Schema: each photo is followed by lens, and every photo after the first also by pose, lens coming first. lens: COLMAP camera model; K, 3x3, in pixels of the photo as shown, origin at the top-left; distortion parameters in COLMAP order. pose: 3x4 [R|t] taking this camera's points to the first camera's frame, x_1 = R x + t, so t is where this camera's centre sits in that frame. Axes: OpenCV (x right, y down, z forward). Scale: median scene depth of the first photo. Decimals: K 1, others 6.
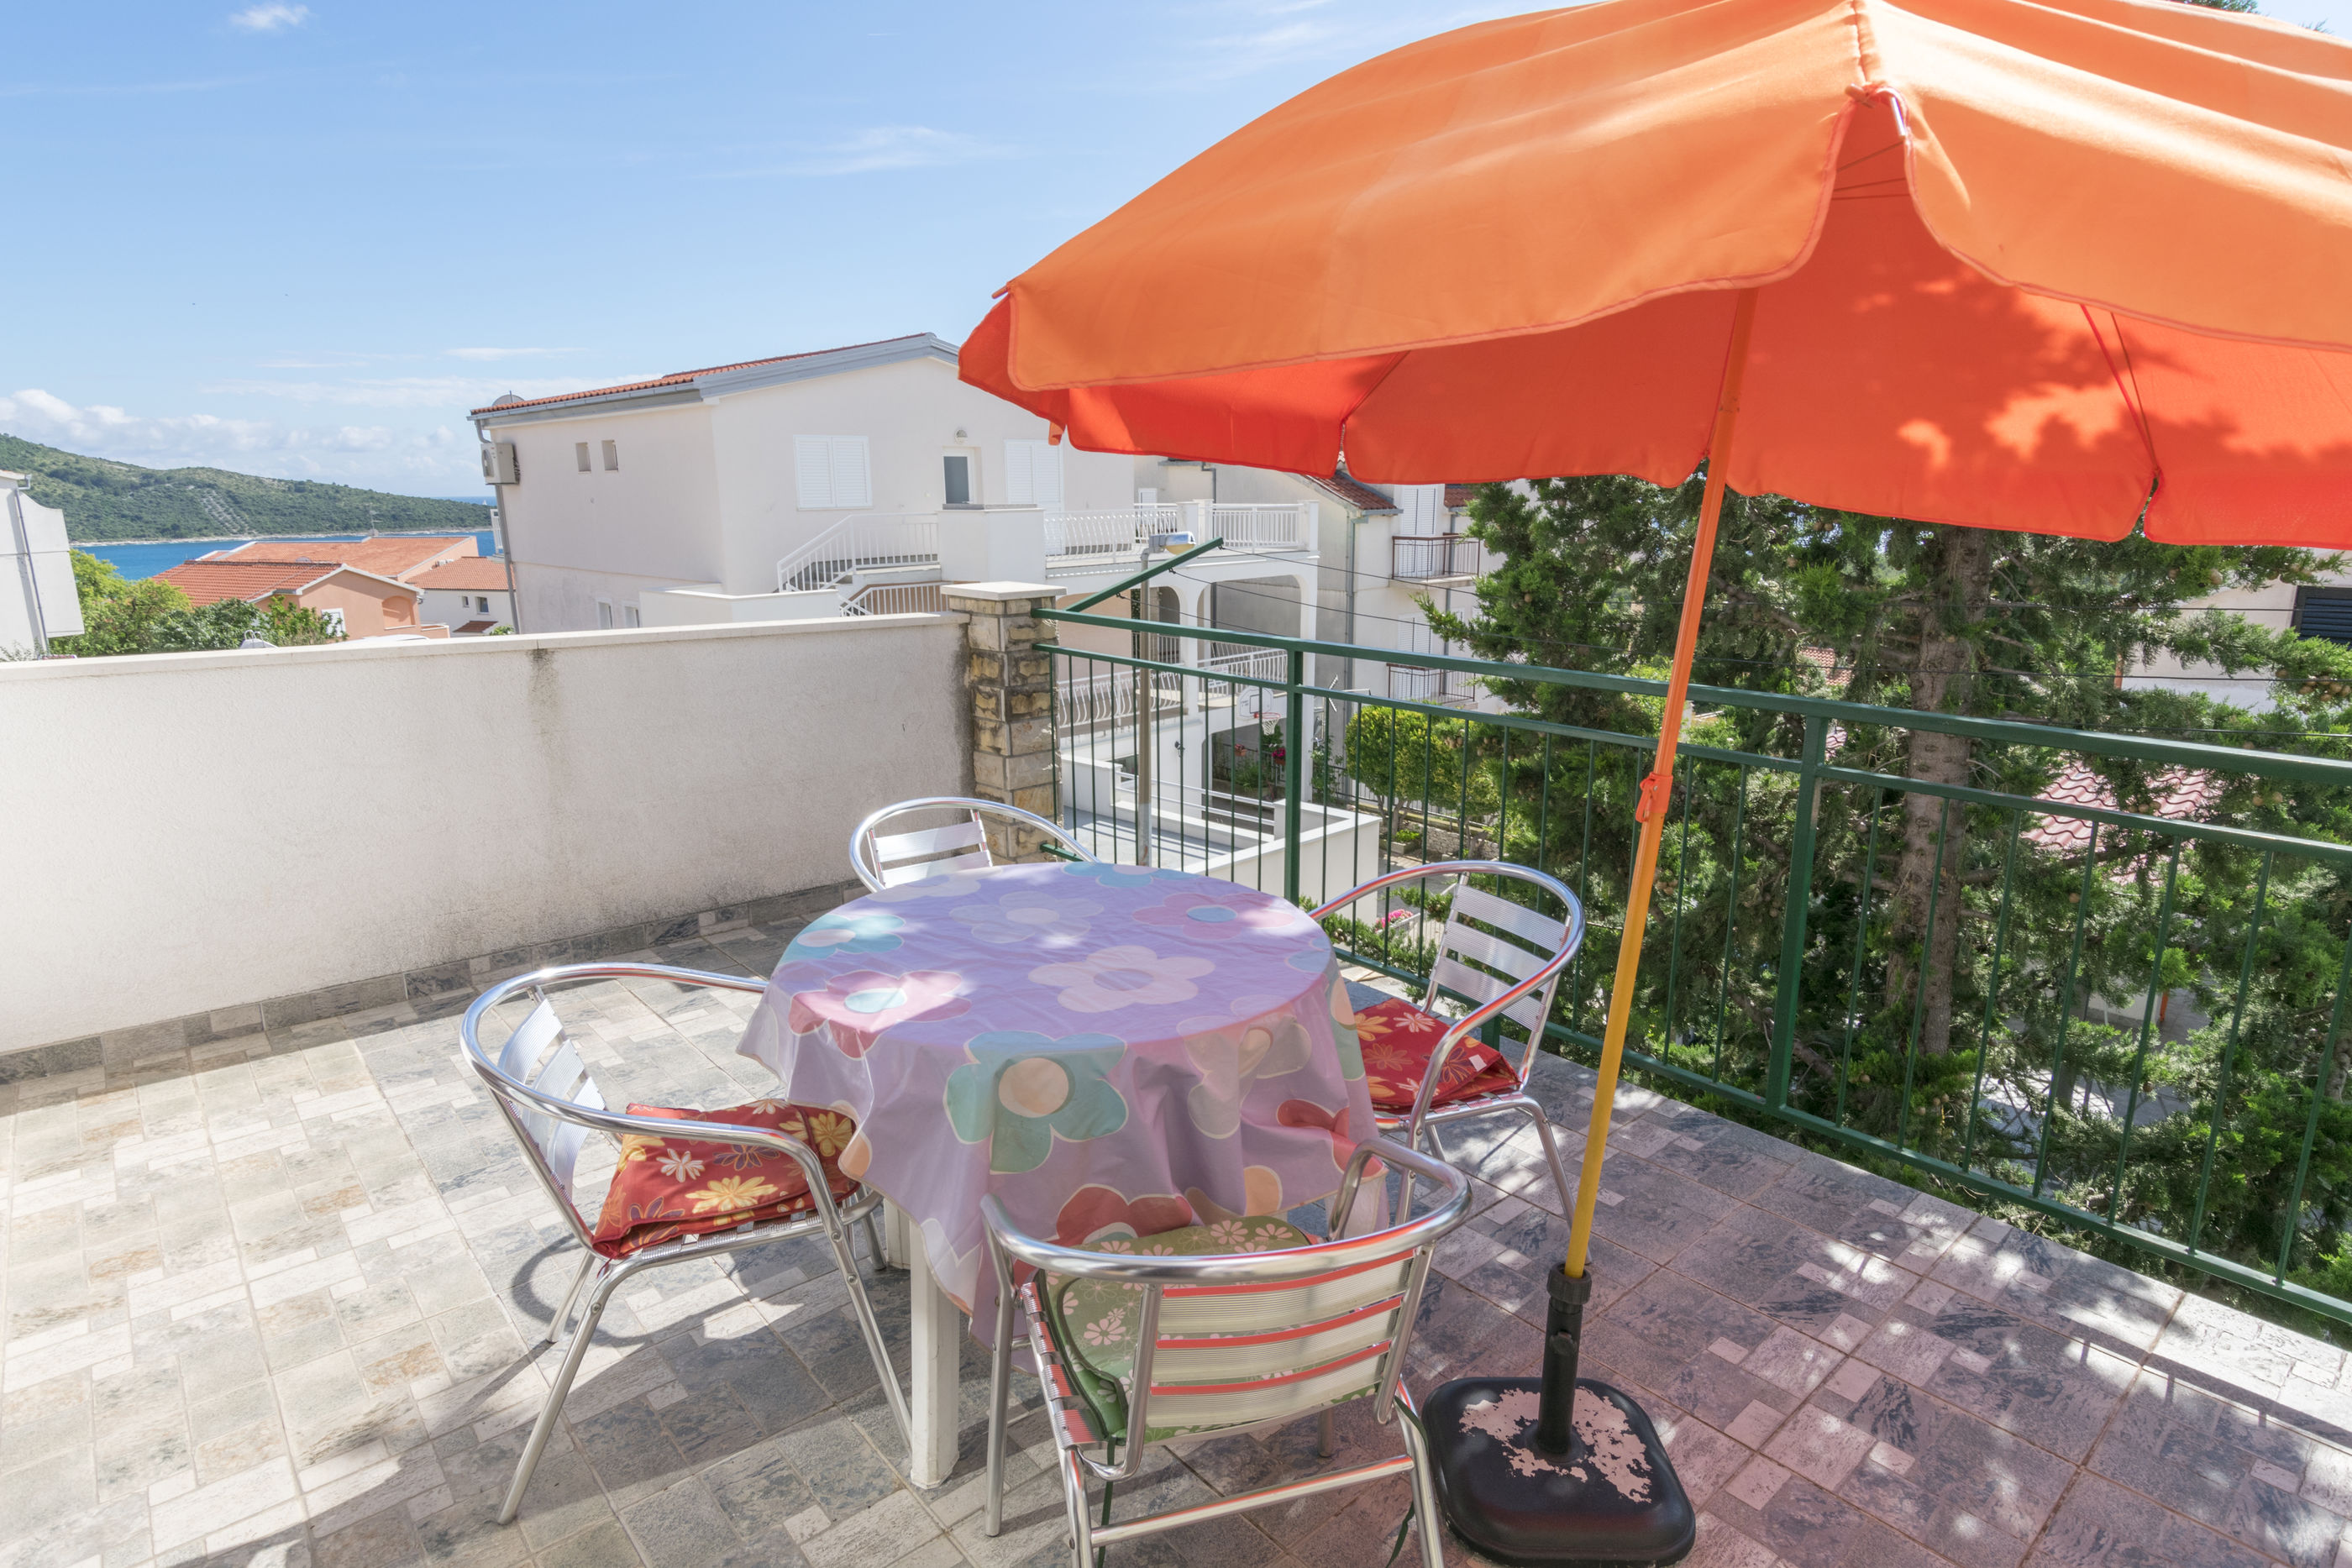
lens RADIAL K [[1272.0, 0, 1179.8], [0, 1272.0, 780.1], [0, 0, 1]] dist [-0.003873, 0.001136]
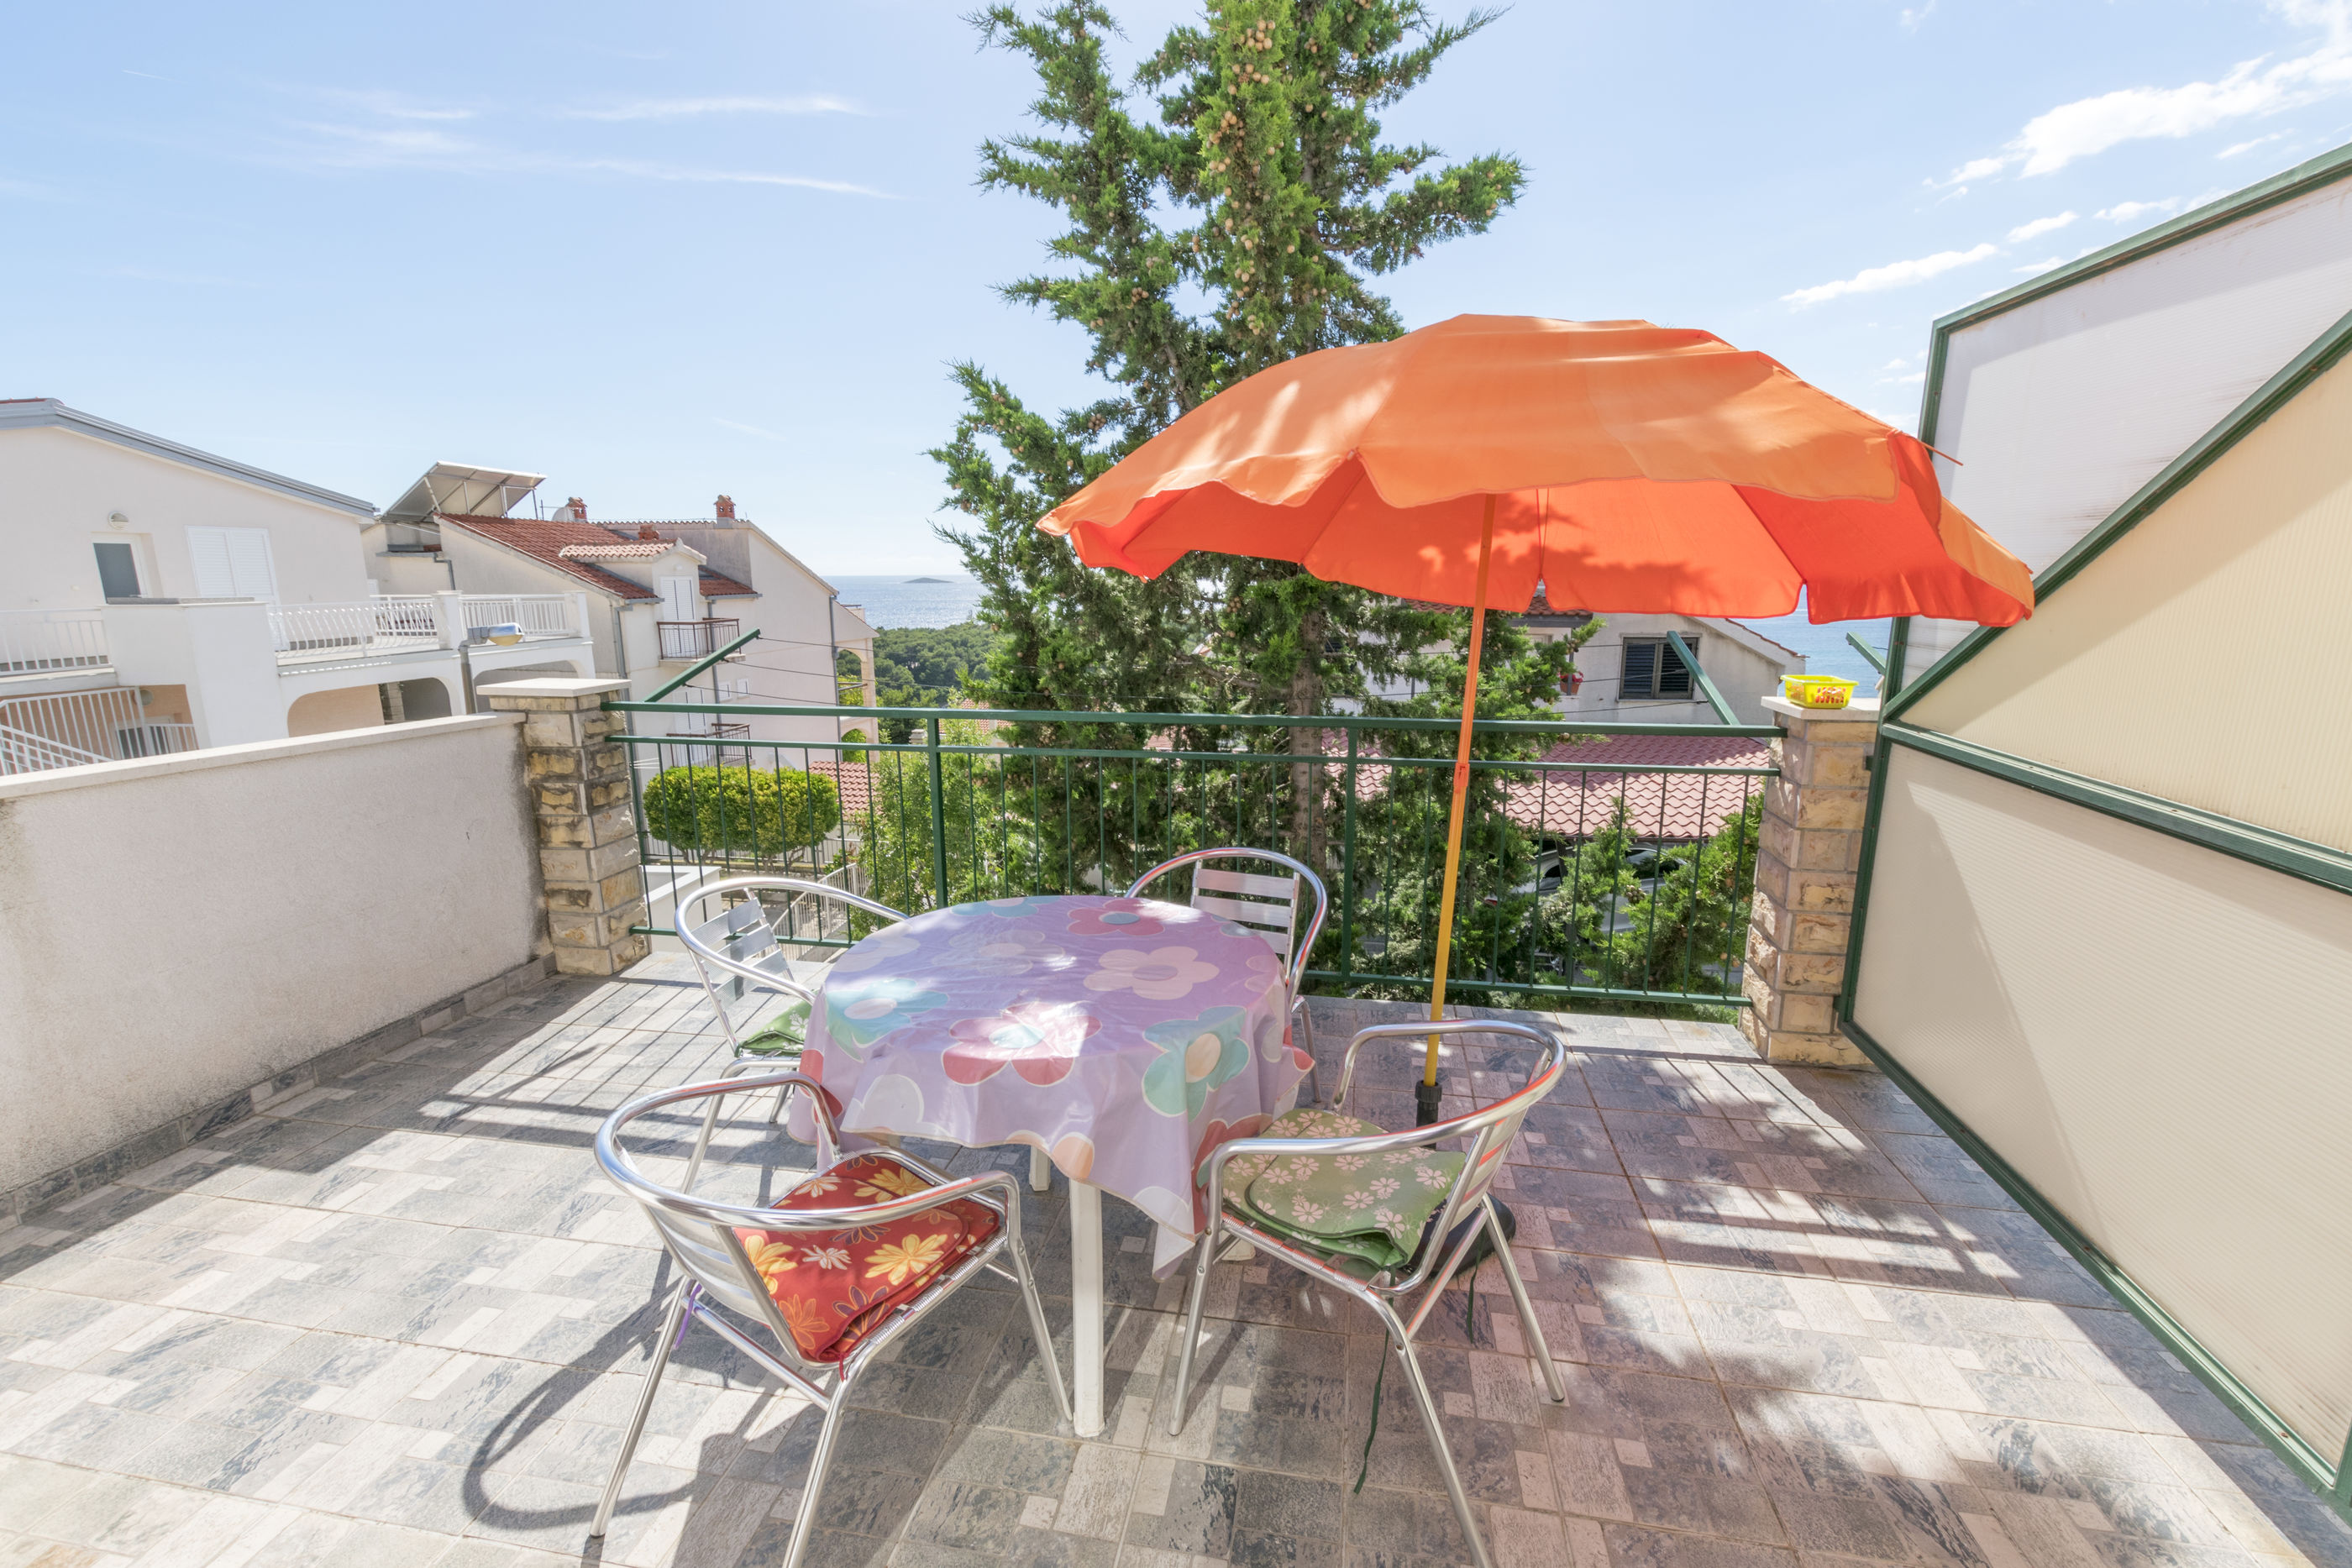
lens RADIAL K [[1012.7, 0, 1184.8], [0, 1012.7, 783.1], [0, 0, 1]] dist [0.015903, -0.006156]
pose [[0.779627, -0.123771, 0.613891, -0.261373], [0.140441, 0.989862, 0.021216, -0.021144], [-0.610293, 0.069674, 0.789105, 0.064622]]
